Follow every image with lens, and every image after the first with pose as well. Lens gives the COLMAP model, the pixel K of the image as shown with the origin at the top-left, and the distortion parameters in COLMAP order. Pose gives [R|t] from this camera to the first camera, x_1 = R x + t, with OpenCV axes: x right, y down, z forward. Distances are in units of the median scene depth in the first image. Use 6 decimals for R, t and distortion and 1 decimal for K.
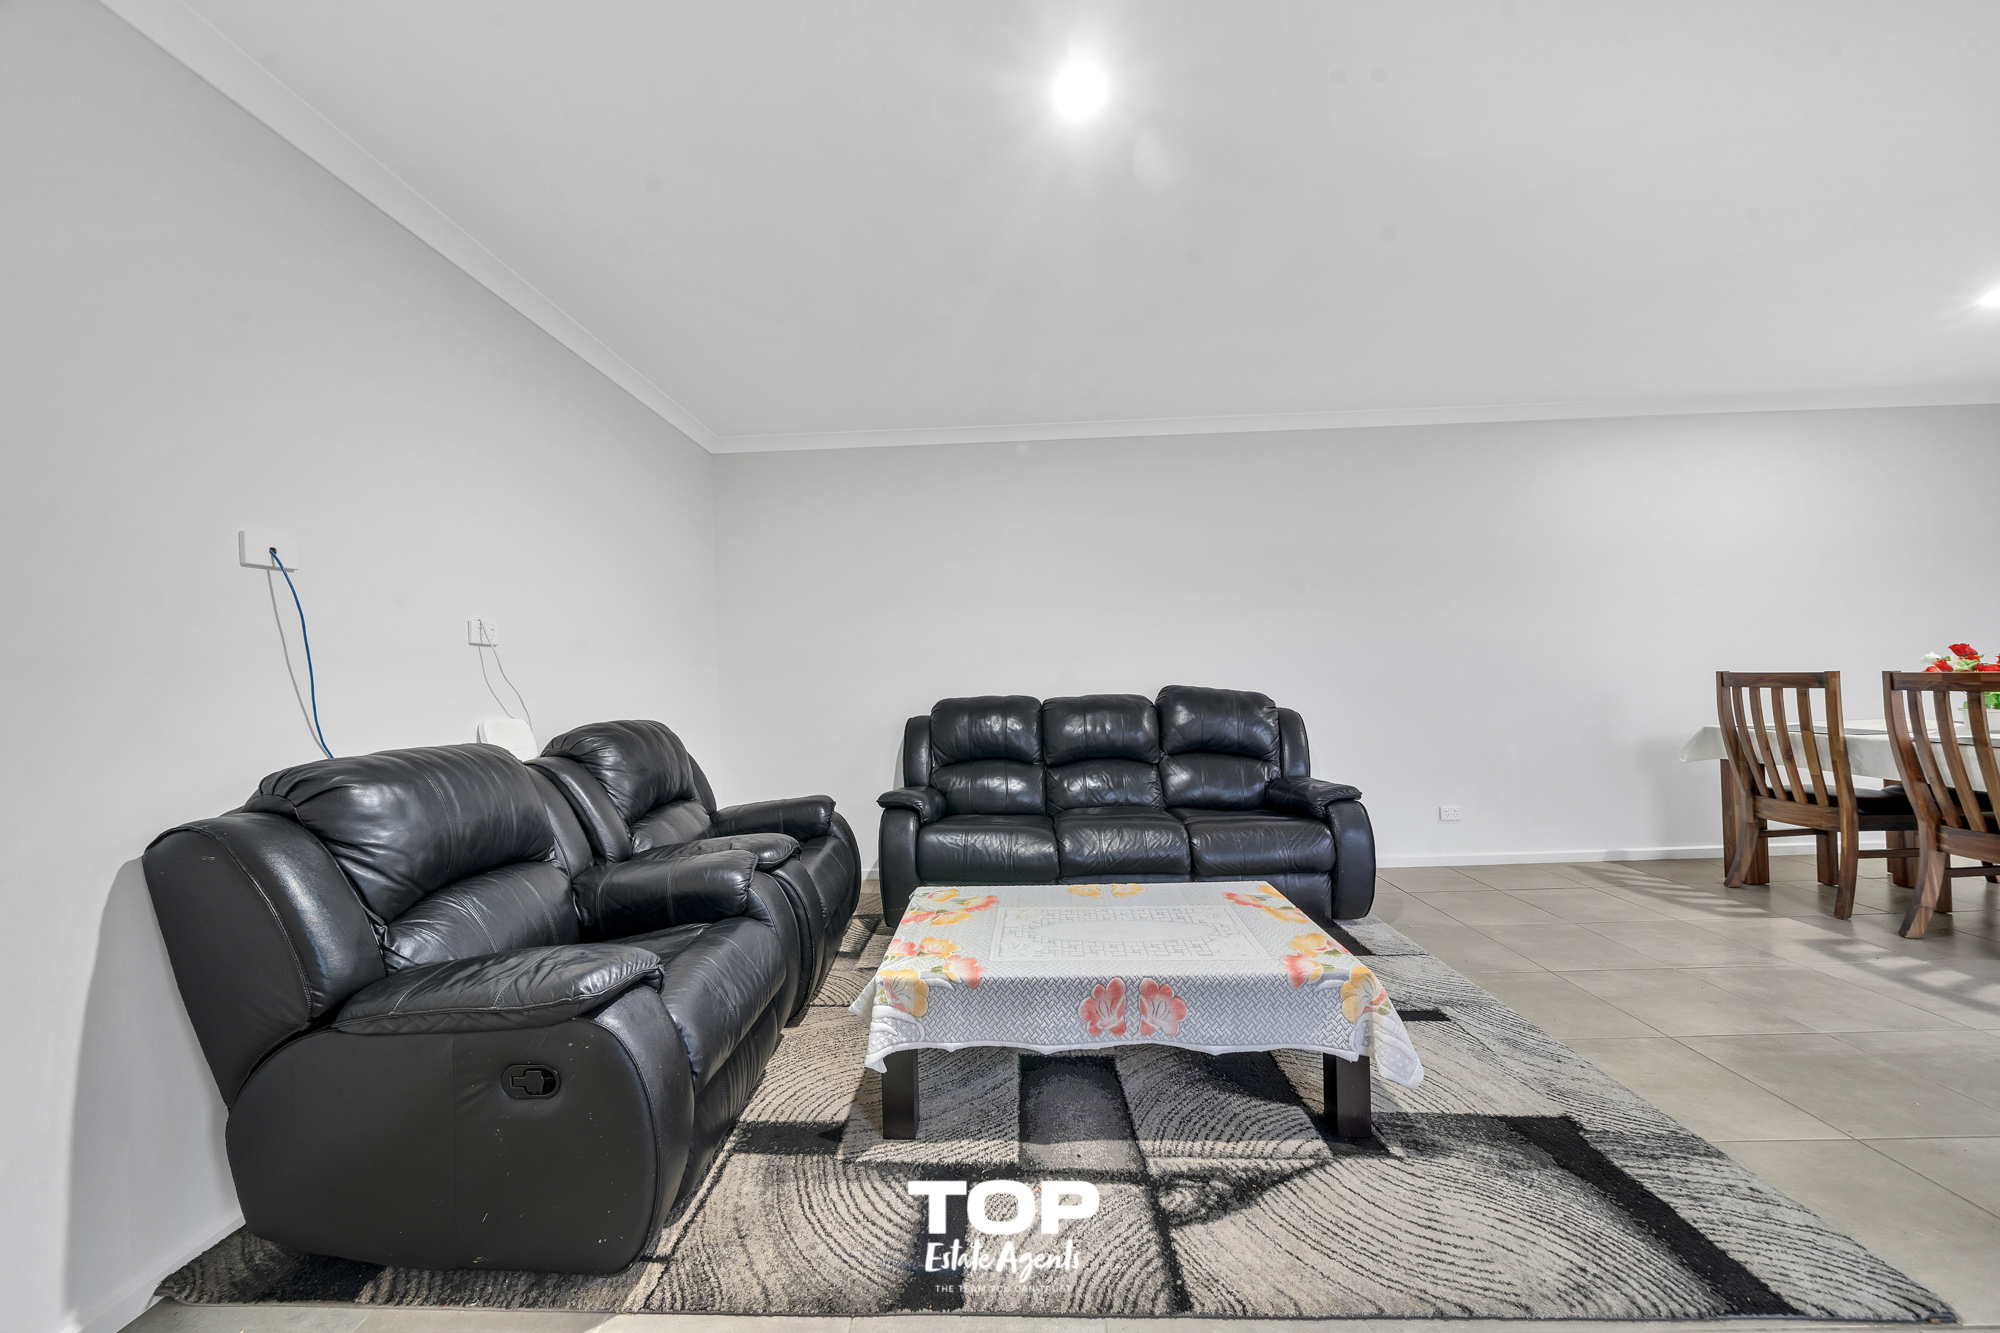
lens RADIAL K [[686.2, 0, 1000.0], [0, 686.2, 666.5], [0, 0, 1]] dist [-0.006242, 0.000229]
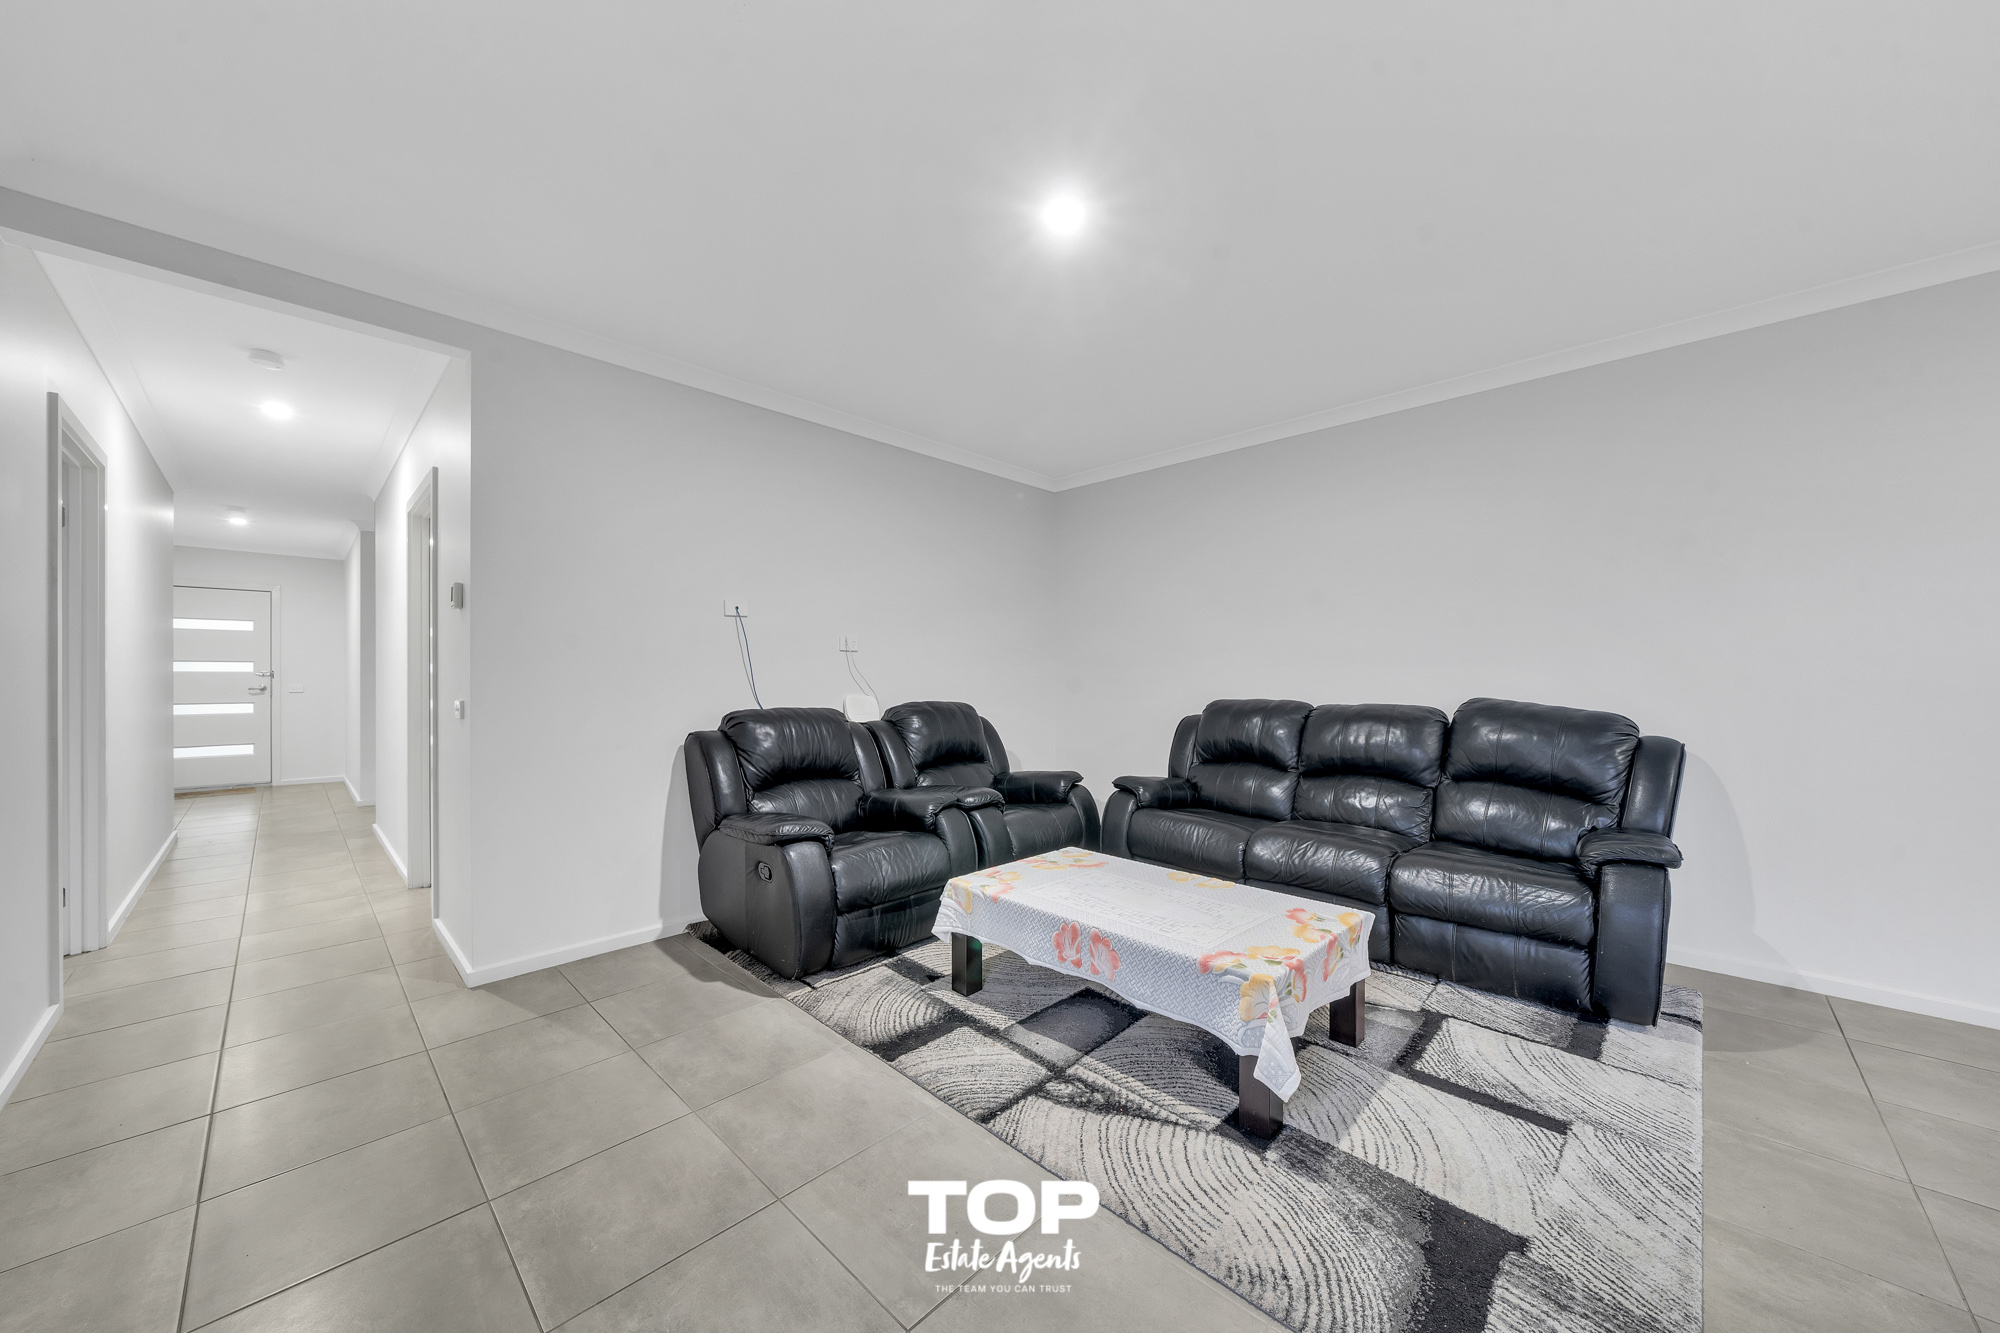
lens RADIAL K [[719.3, 0, 1004.4], [0, 719.3, 680.5], [0, 0, 1]] dist [-0.003144, -0.000223]
pose [[0.731394, 0.034591, -0.681077, 0.741338], [-0.014830, 0.999283, 0.034826, -0.026431], [0.681794, -0.015371, 0.731383, -0.039410]]
